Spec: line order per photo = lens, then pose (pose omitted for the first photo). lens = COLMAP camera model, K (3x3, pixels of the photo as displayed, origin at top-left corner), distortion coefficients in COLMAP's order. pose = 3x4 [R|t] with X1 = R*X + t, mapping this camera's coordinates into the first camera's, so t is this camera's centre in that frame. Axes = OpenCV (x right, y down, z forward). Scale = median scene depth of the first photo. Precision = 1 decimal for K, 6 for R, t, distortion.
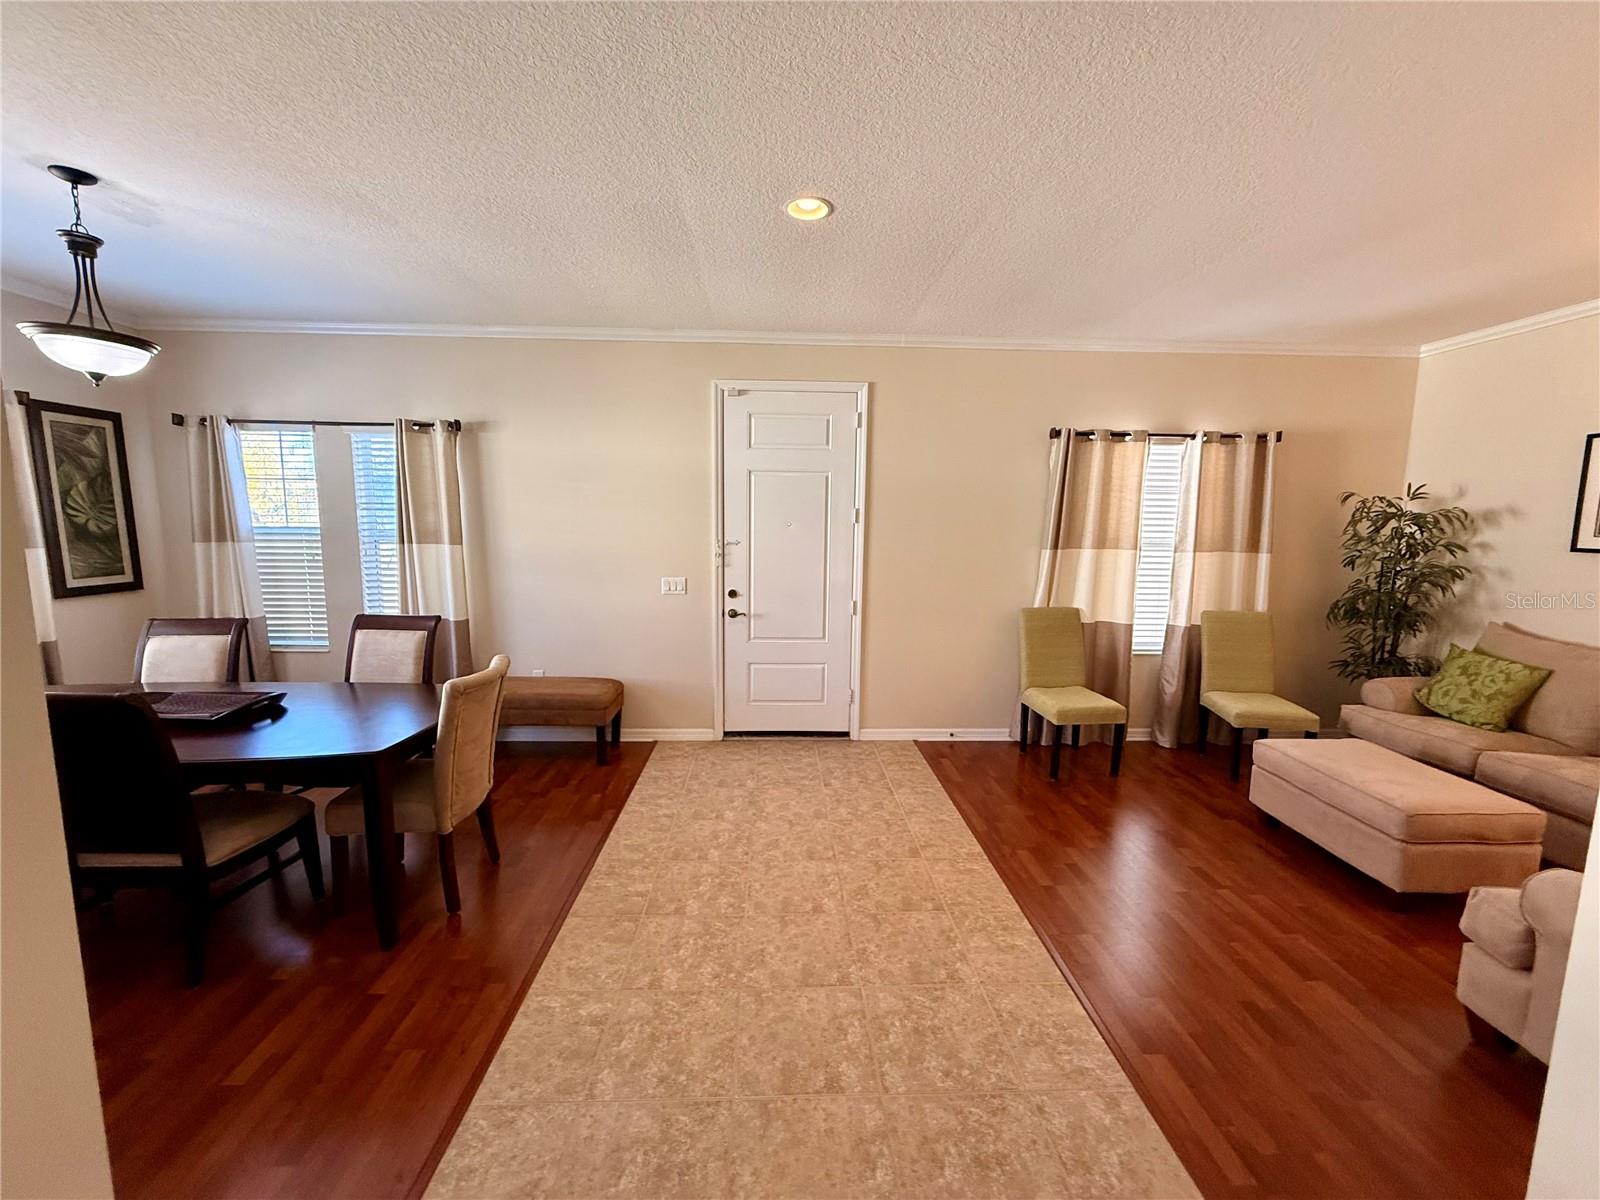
lens RADIAL K [[636.7, 0, 795.5], [0, 636.7, 597.8], [0, 0, 1]] dist [0.000720, -0.000159]
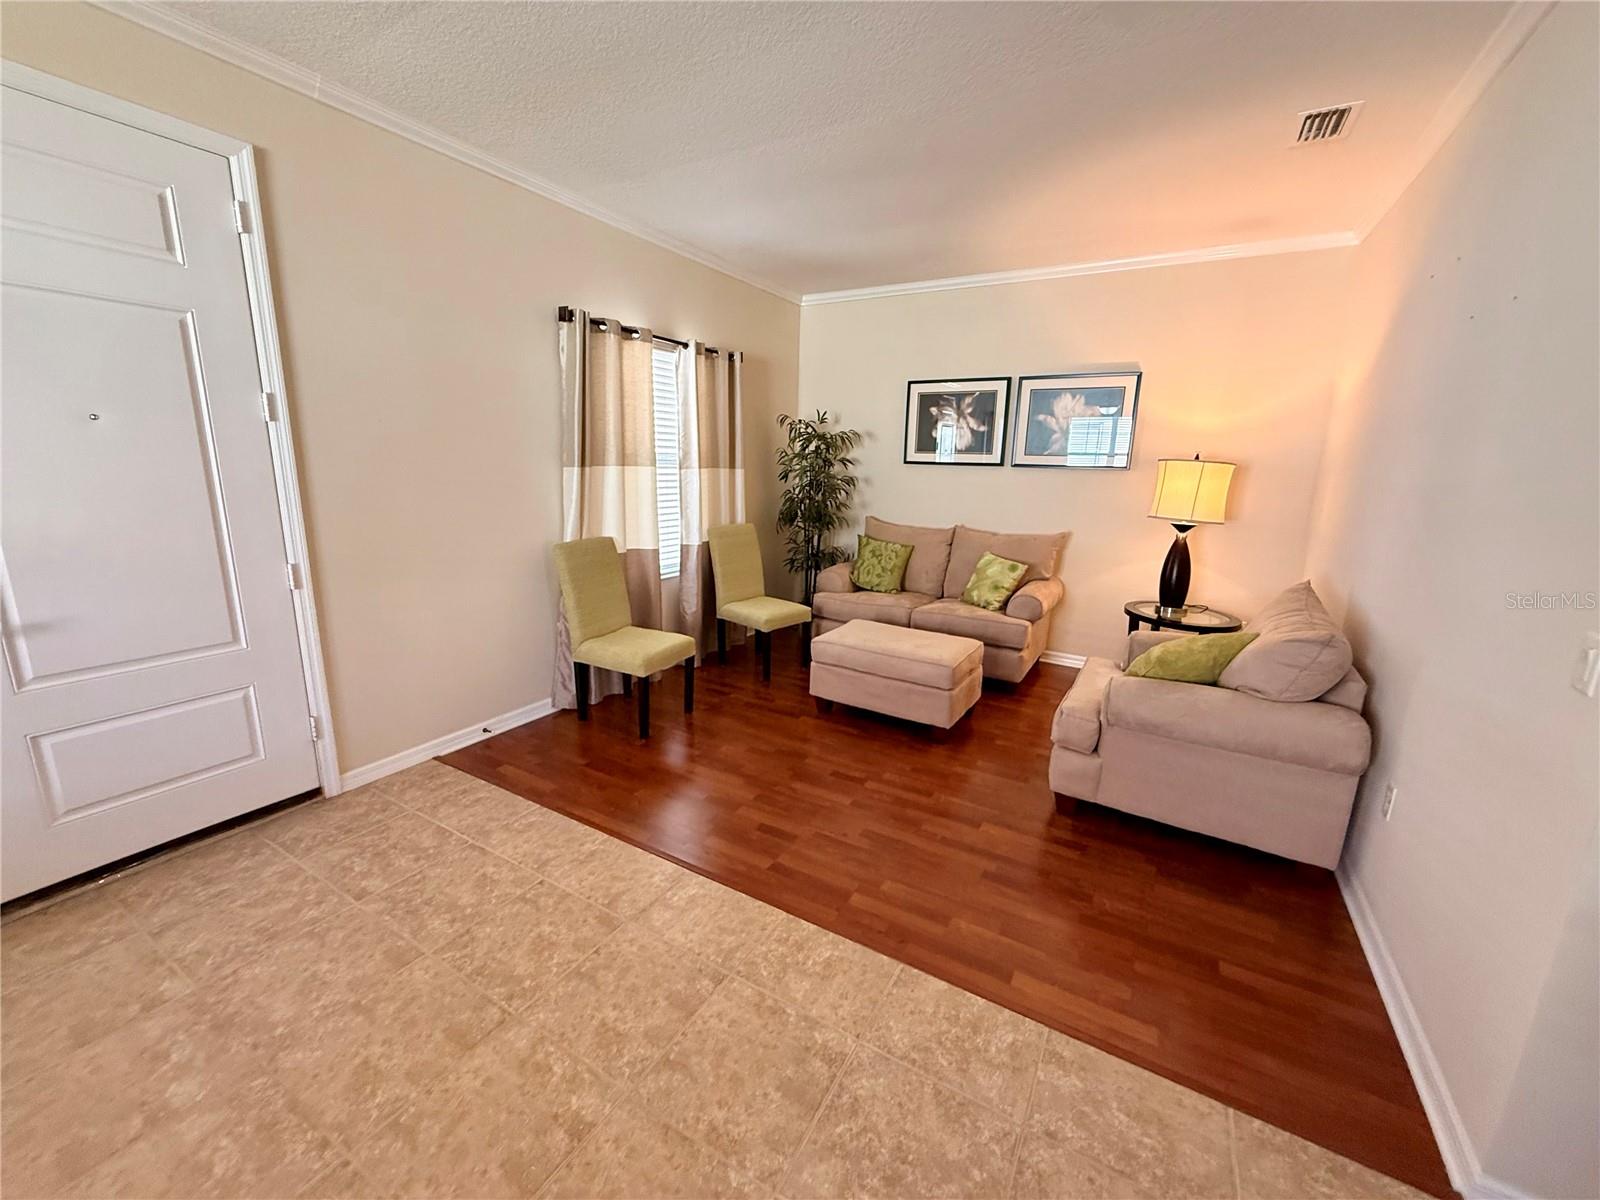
lens RADIAL K [[623.3, 0, 725.7], [0, 623.3, 598.8], [0, 0, 1]] dist [0.001538, 0.000096]
pose [[0.537093, -0.179542, 0.824194, -0.184778], [0.084393, 0.983620, 0.159276, -0.023267], [-0.839291, -0.015990, 0.543447, 0.440565]]
